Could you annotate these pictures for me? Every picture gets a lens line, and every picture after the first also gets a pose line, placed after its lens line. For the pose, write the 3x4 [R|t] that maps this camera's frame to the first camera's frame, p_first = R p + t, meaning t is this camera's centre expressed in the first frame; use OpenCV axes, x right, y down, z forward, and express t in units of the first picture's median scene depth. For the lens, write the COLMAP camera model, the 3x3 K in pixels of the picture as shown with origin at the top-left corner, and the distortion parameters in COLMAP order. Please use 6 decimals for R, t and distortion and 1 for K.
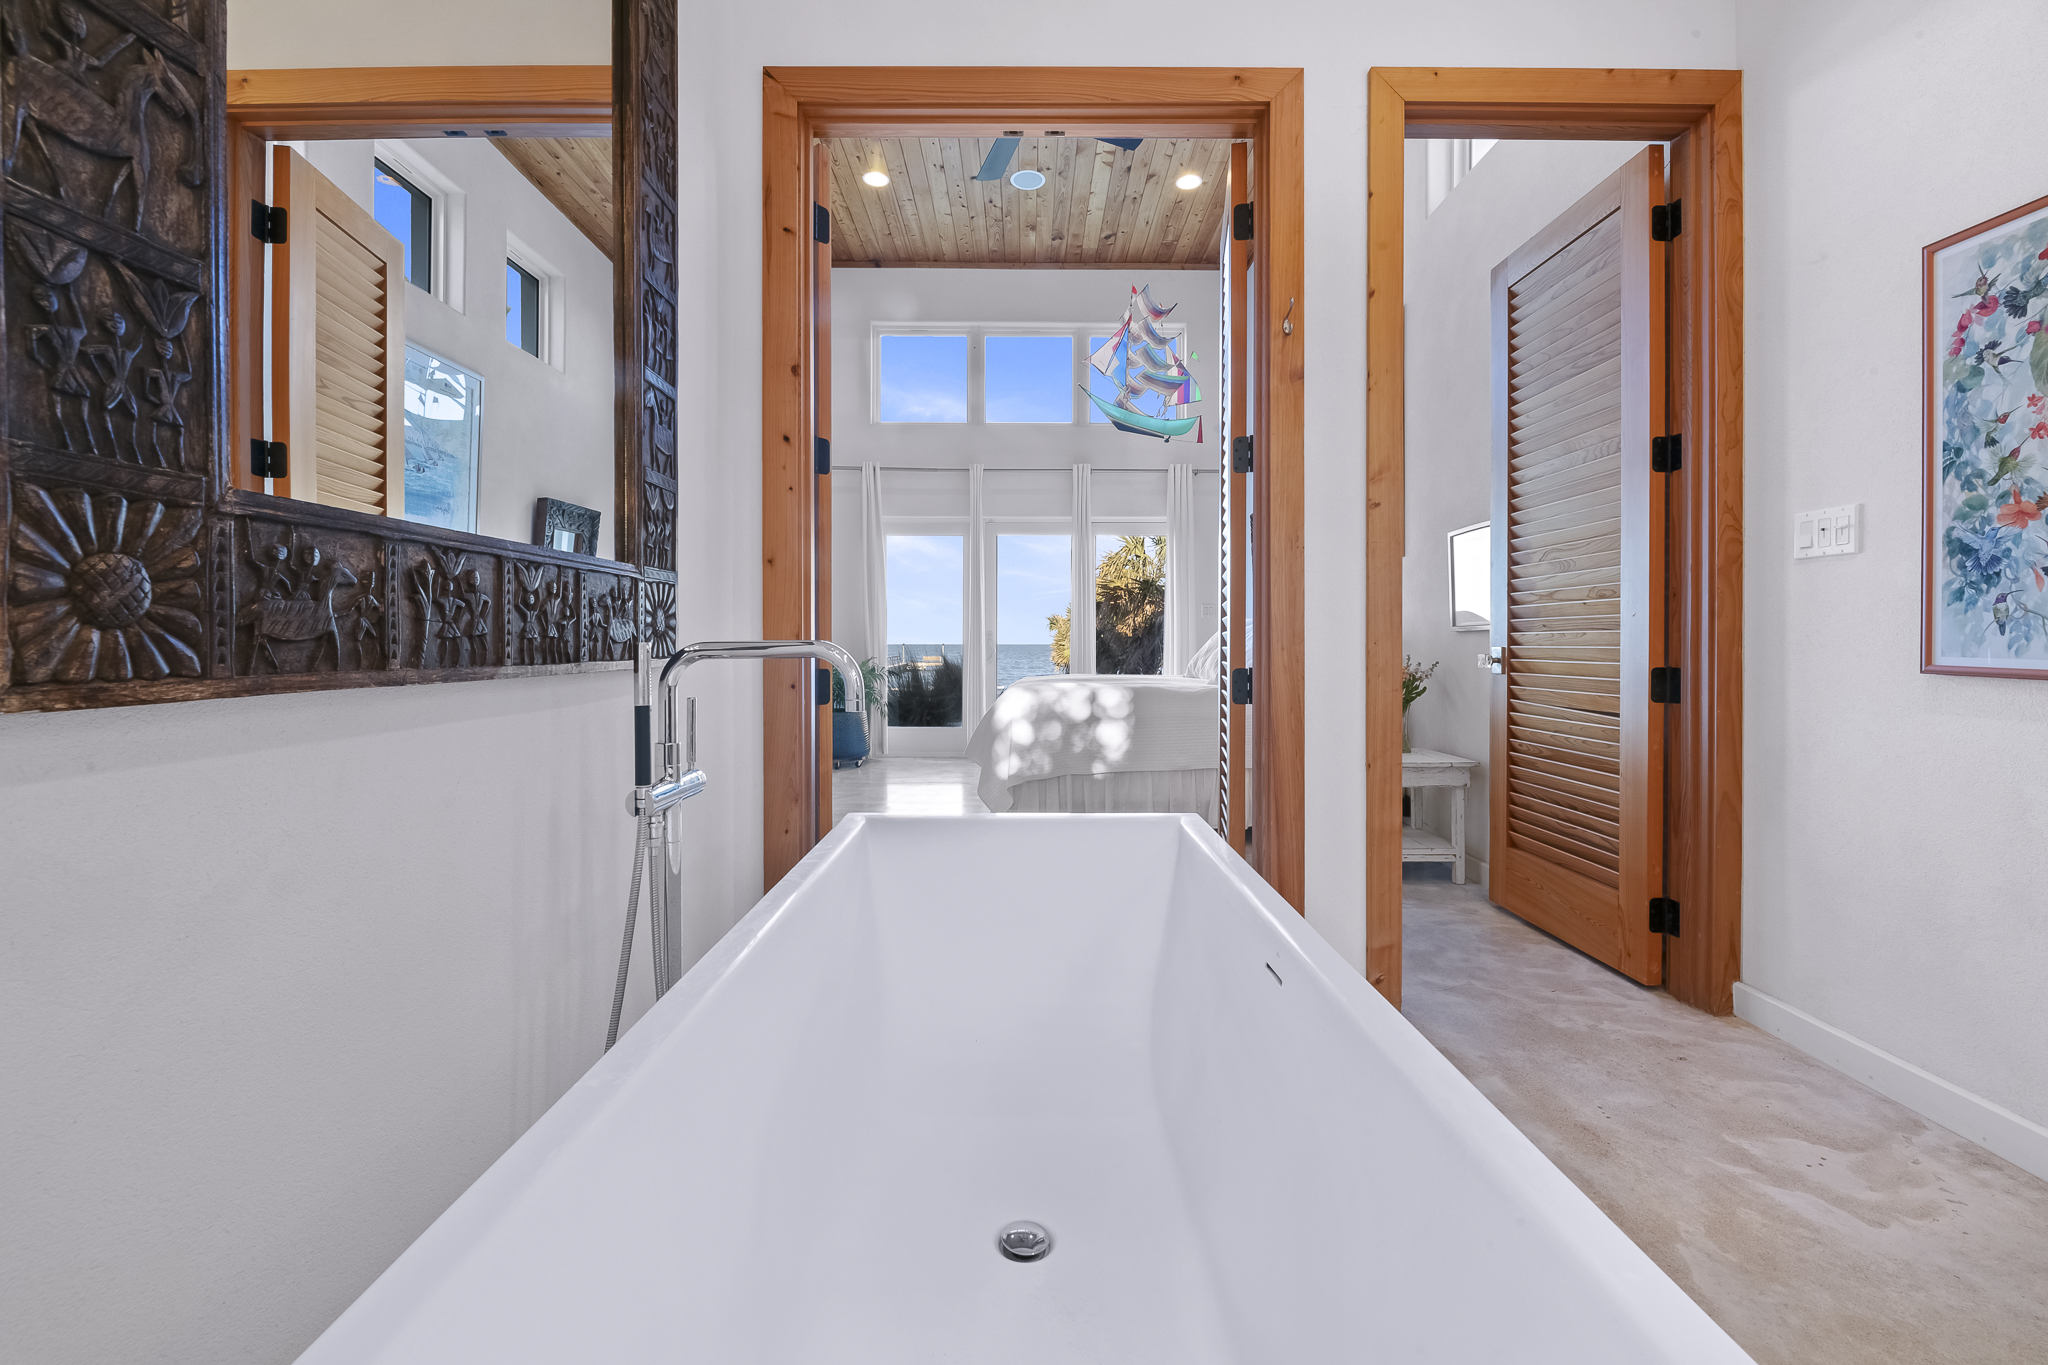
lens RADIAL K [[832.0, 0, 1027.2], [0, 832.0, 648.4], [0, 0, 1]] dist [-0.002378, -0.001994]
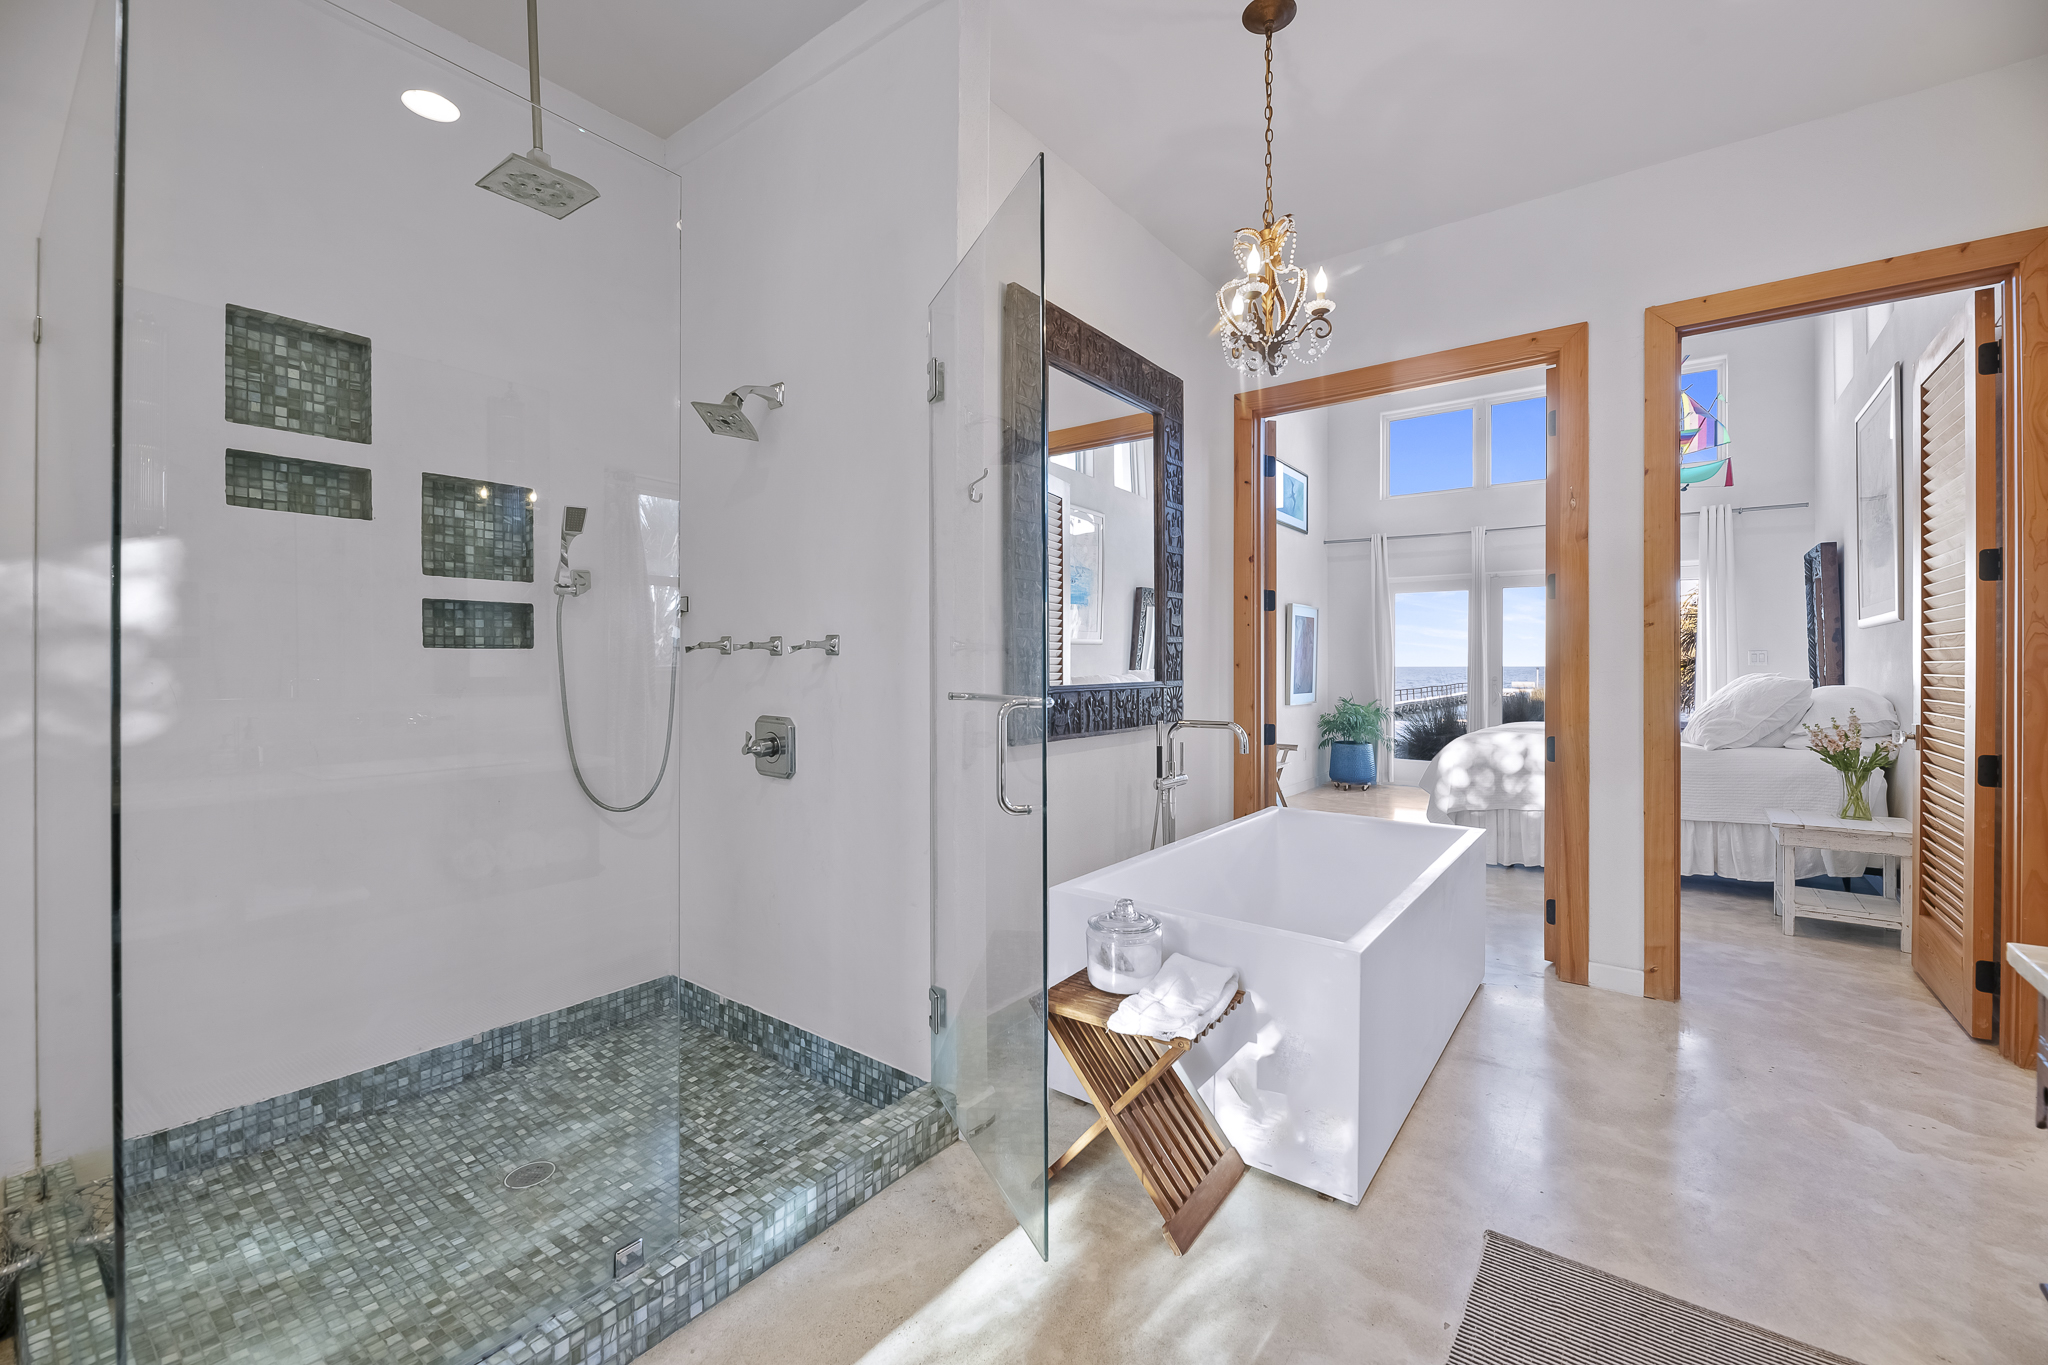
lens RADIAL K [[832.0, 0, 1033.6], [0, 832.0, 666.7], [0, 0, 1]] dist [-0.002378, -0.001994]
pose [[0.788930, 0.001219, -0.614481, 0.460120], [-0.002624, 0.999996, -0.001384, -0.098228], [0.614477, 0.002704, 0.788930, -0.716903]]
